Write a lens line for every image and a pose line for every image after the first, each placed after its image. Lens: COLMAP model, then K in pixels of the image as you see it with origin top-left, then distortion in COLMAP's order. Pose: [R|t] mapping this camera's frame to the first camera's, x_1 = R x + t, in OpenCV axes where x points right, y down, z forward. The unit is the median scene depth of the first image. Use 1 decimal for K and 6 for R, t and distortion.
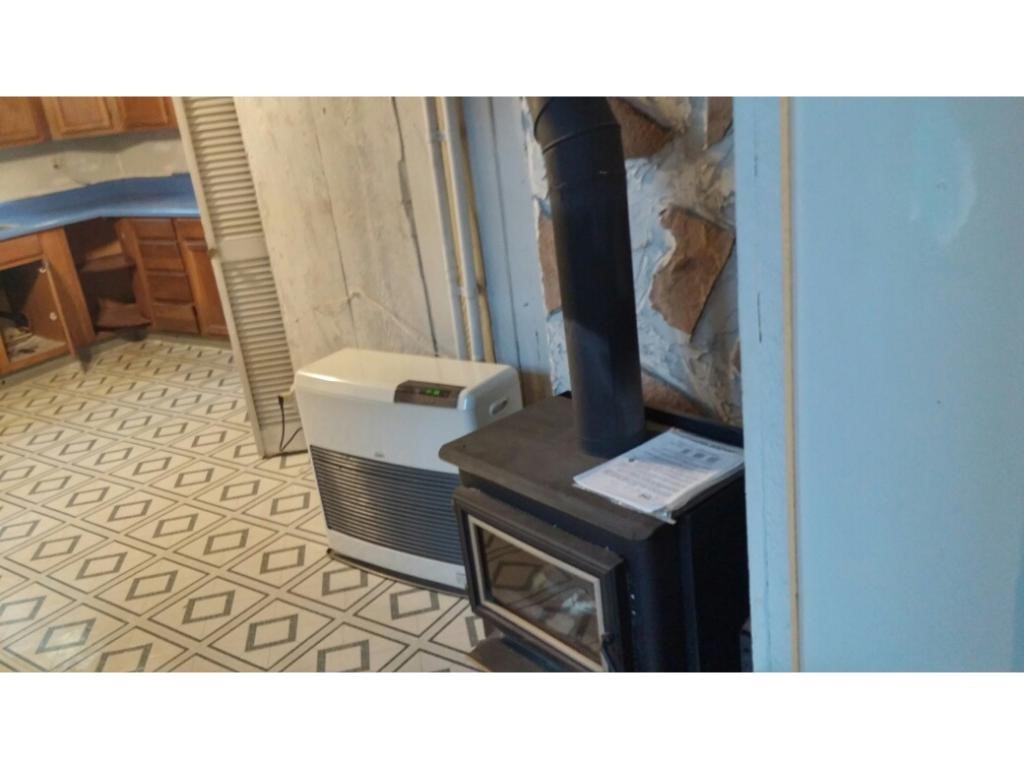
lens RADIAL K [[877.6, 0, 518.4], [0, 877.6, 375.7], [0, 0, 1]] dist [0.063589, -0.071013]
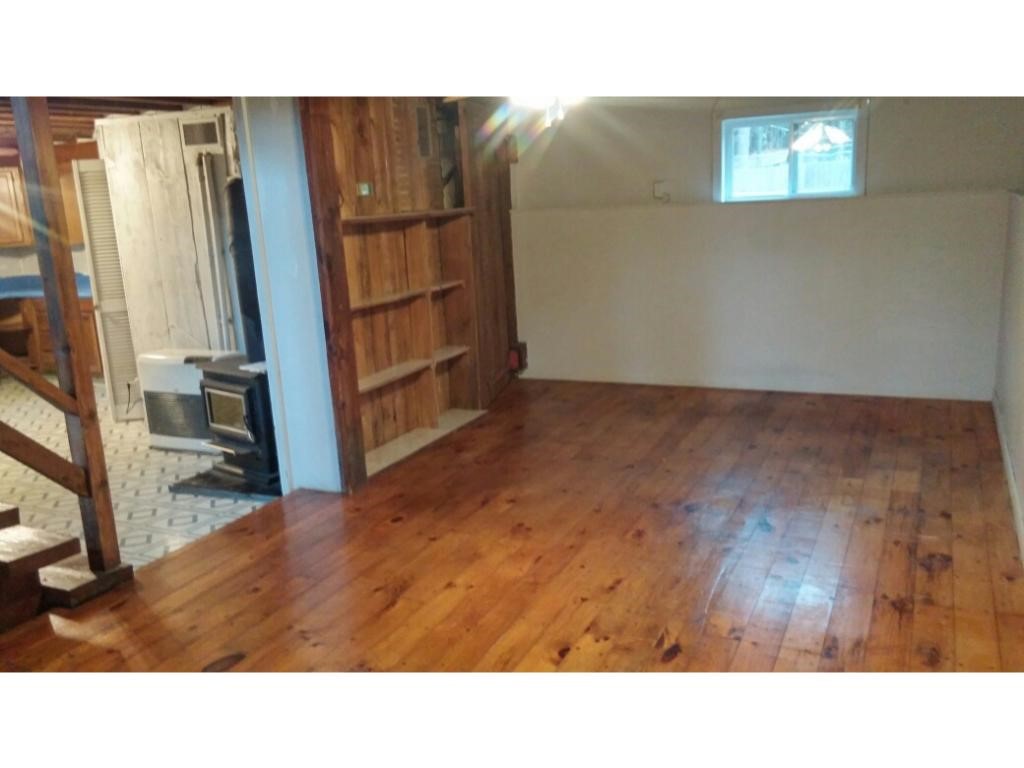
lens RADIAL K [[877.6, 0, 536.0], [0, 877.6, 380.4], [0, 0, 1]] dist [0.063589, -0.071013]
pose [[0.985023, 0.028875, 0.169986, 0.256408], [-0.003632, 0.989134, -0.146973, 0.281172], [-0.172383, 0.144154, 0.974425, -0.964023]]
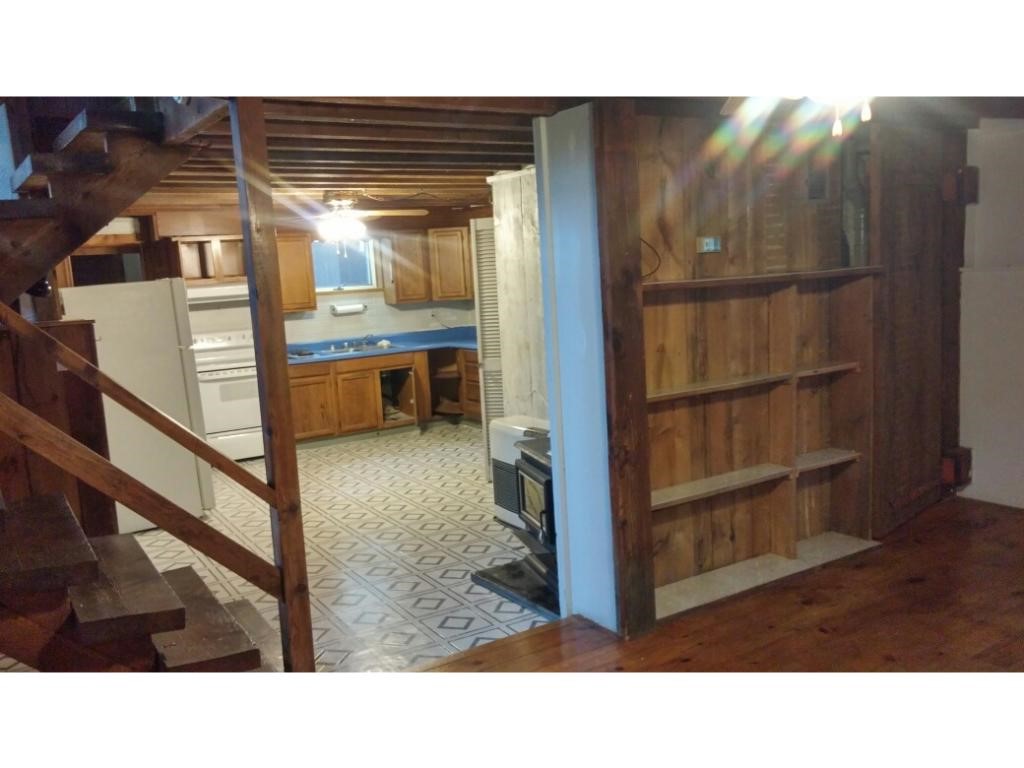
lens RADIAL K [[877.6, 0, 519.4], [0, 877.6, 386.4], [0, 0, 1]] dist [0.063589, -0.071013]
pose [[0.911584, 0.118570, -0.393644, 0.454998], [-0.186218, 0.972735, -0.138239, 0.142809], [0.366520, 0.199320, 0.908809, -0.641795]]
